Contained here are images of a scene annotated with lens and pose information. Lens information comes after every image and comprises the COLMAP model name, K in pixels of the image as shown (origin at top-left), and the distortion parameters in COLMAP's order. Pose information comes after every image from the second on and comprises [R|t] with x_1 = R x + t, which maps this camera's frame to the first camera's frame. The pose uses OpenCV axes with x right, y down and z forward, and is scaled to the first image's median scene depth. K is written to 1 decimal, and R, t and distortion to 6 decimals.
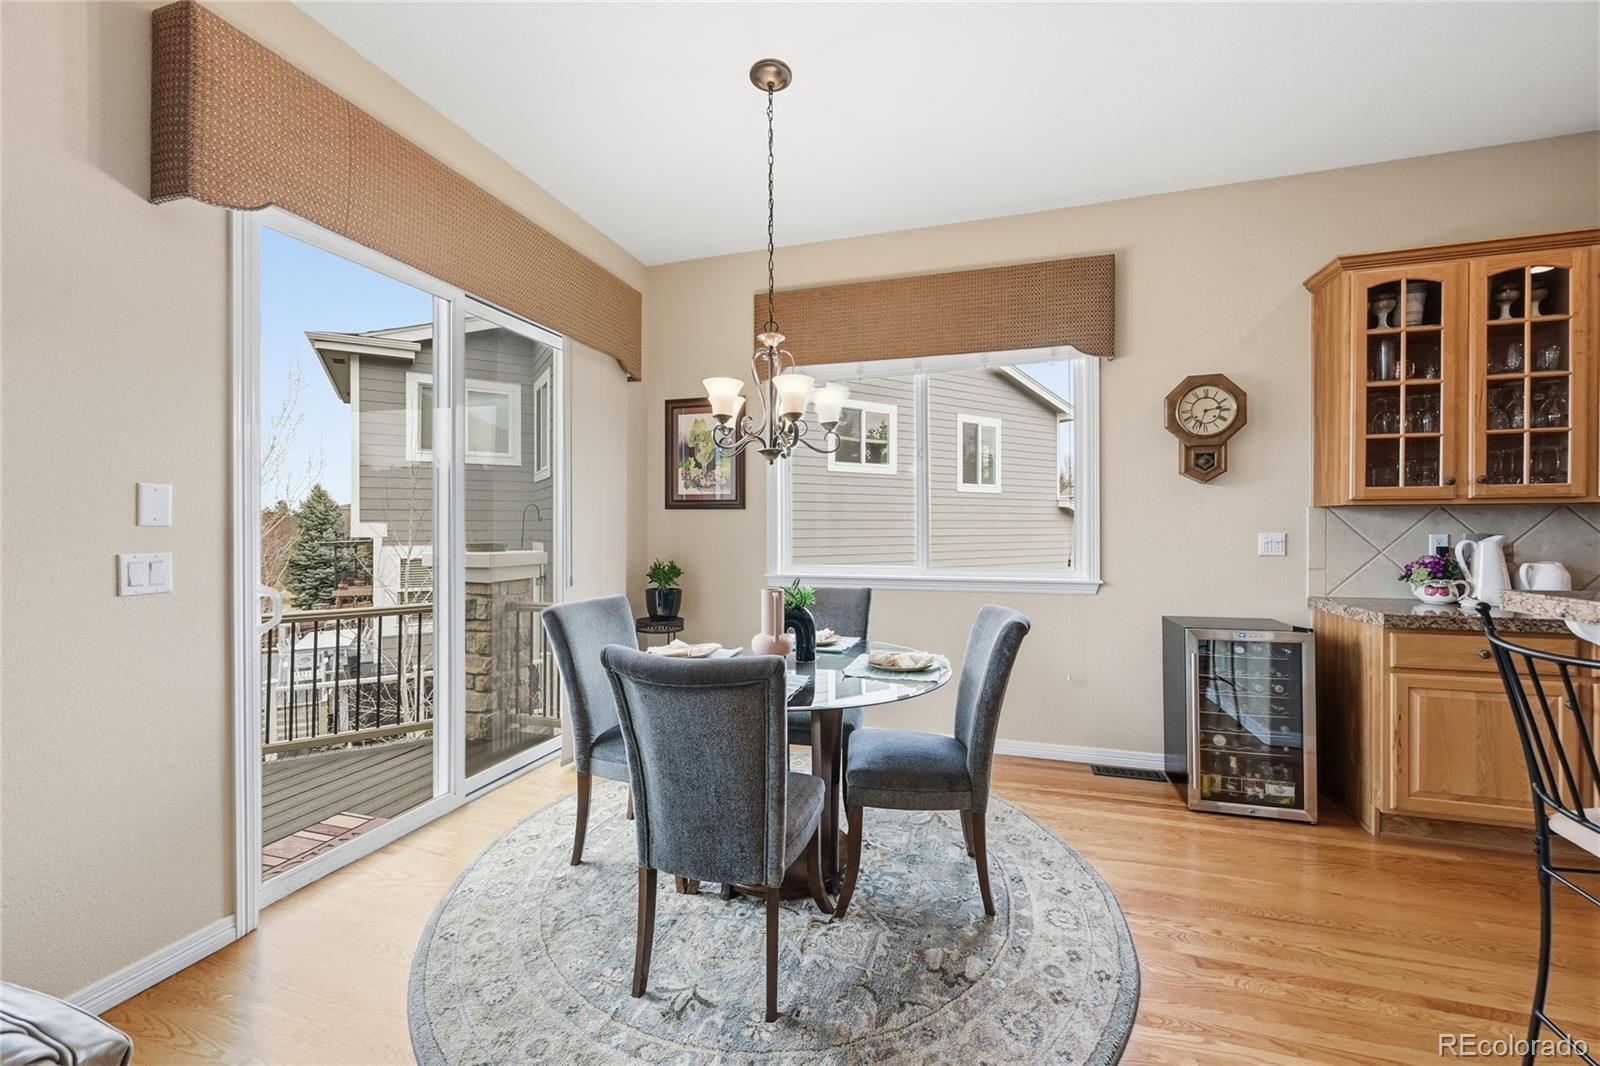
lens RADIAL K [[640.5, 0, 797.8], [0, 640.5, 529.1], [0, 0, 1]] dist [0.000389, 0.000607]
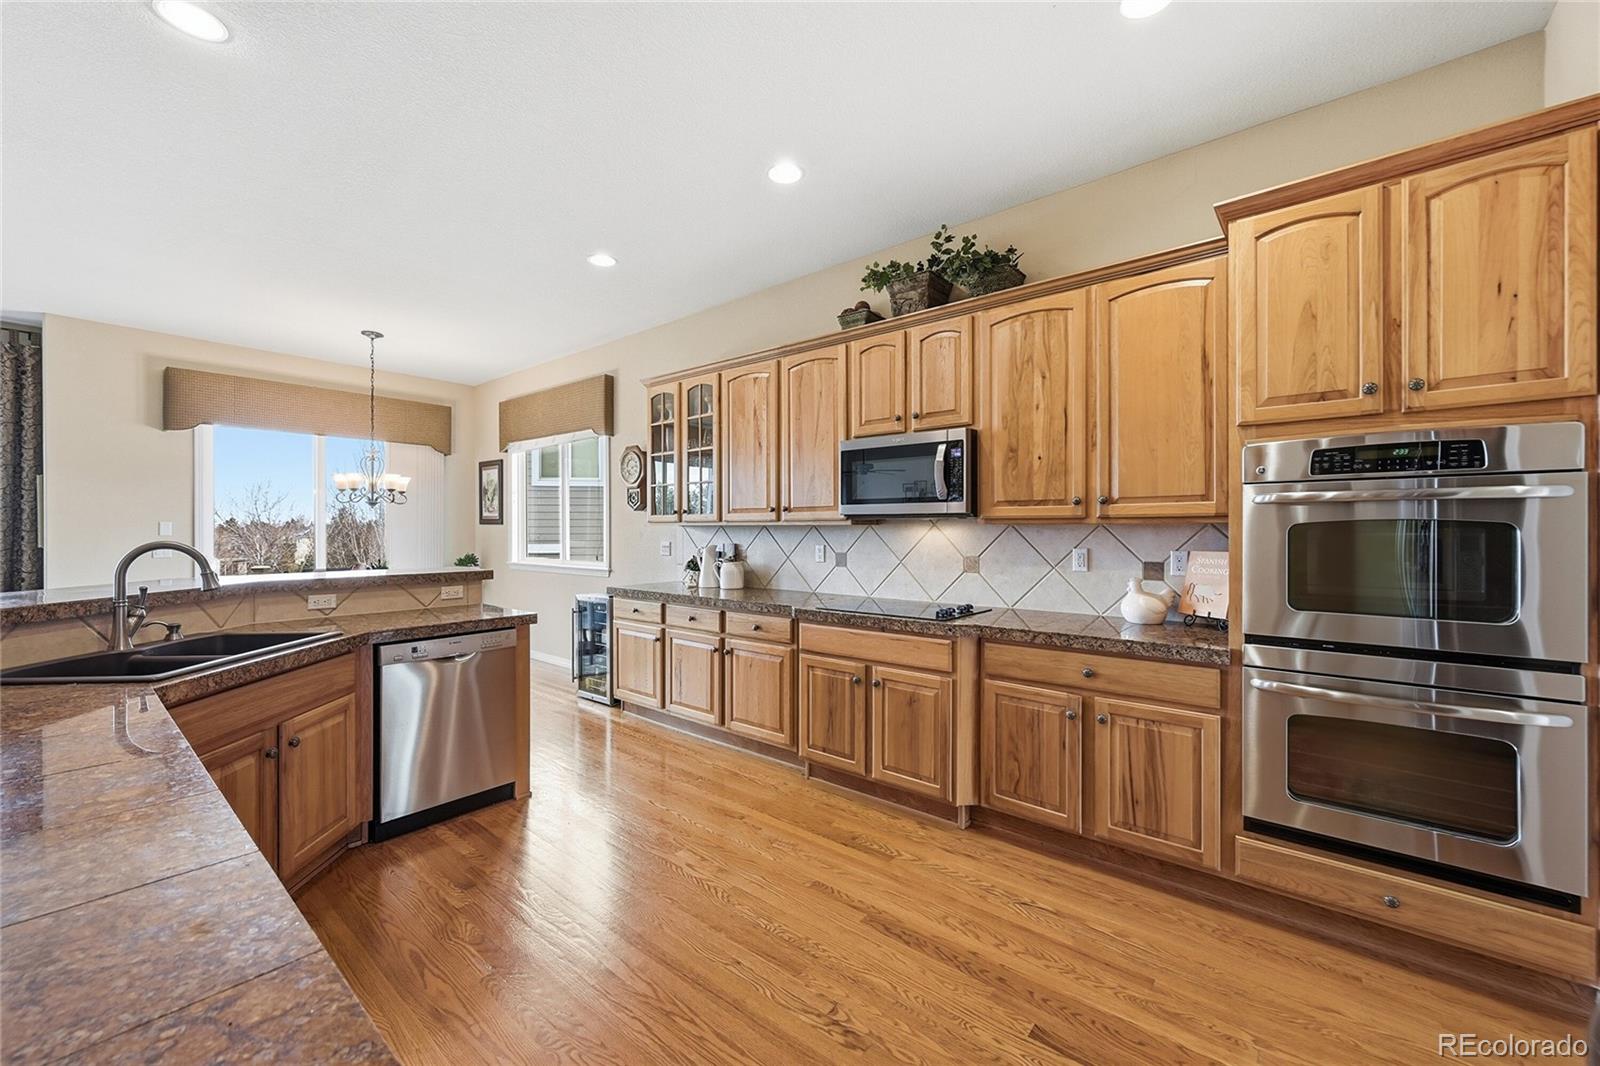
lens RADIAL K [[640.5, 0, 795.6], [0, 640.5, 532.7], [0, 0, 1]] dist [0.000389, 0.000607]
pose [[0.921409, 0.005637, -0.388552, 1.909472], [-0.004955, 0.999984, 0.002757, -0.026382], [0.388561, -0.000615, 0.921423, -0.424460]]
